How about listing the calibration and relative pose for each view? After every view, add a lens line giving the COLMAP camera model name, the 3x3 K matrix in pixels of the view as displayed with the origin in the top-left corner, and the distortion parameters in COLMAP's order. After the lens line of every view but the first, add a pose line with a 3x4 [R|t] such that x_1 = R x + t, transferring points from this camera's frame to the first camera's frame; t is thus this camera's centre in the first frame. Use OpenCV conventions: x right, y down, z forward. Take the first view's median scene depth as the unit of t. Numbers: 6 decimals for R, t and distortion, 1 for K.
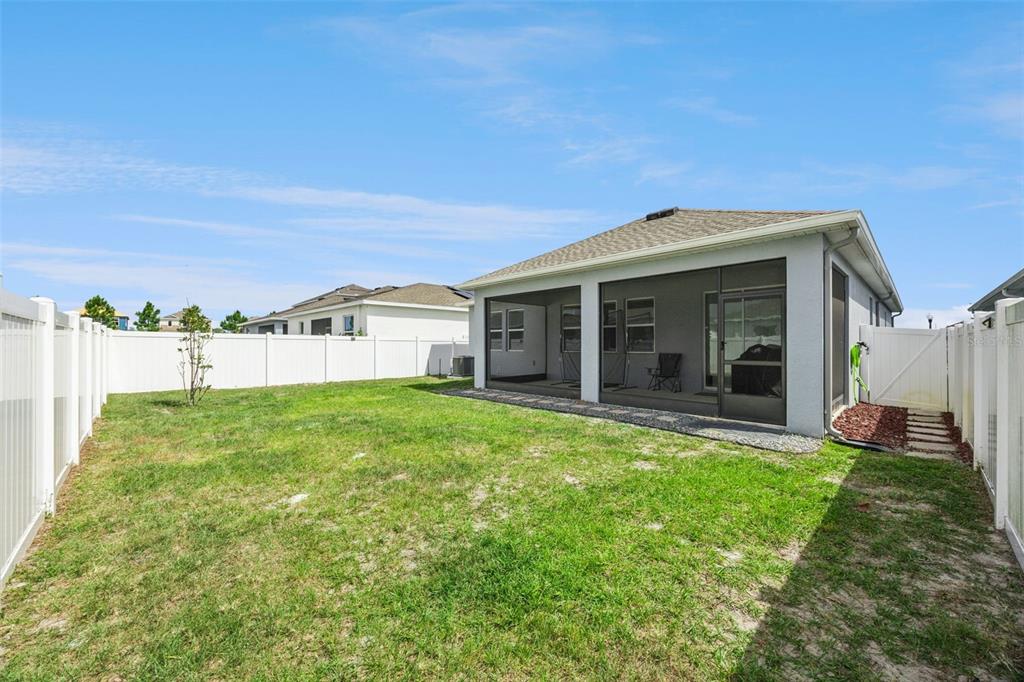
lens RADIAL K [[390.1, 0, 523.4], [0, 390.1, 343.5], [0, 0, 1]] dist [0.000104, 0.000006]
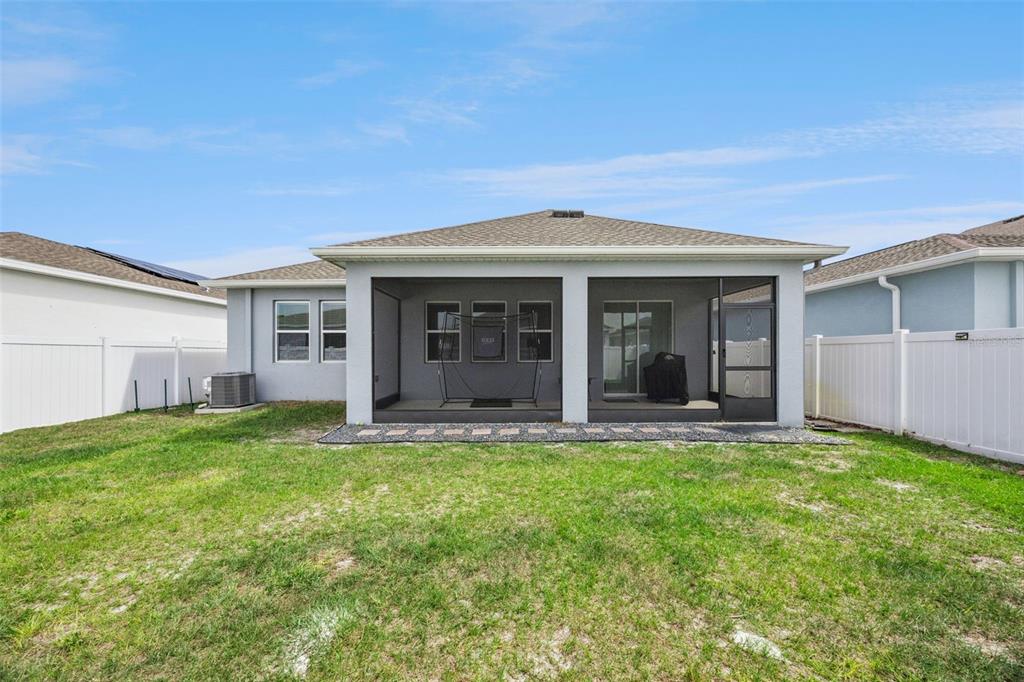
lens RADIAL K [[390.8, 0, 512.5], [0, 390.8, 351.5], [0, 0, 1]] dist [-0.000121, 0.000037]
pose [[0.698757, -0.000261, 0.715359, -0.444474], [0.000384, 1.000000, -0.000010, 0.001220], [-0.715359, 0.000282, 0.698757, 0.469060]]
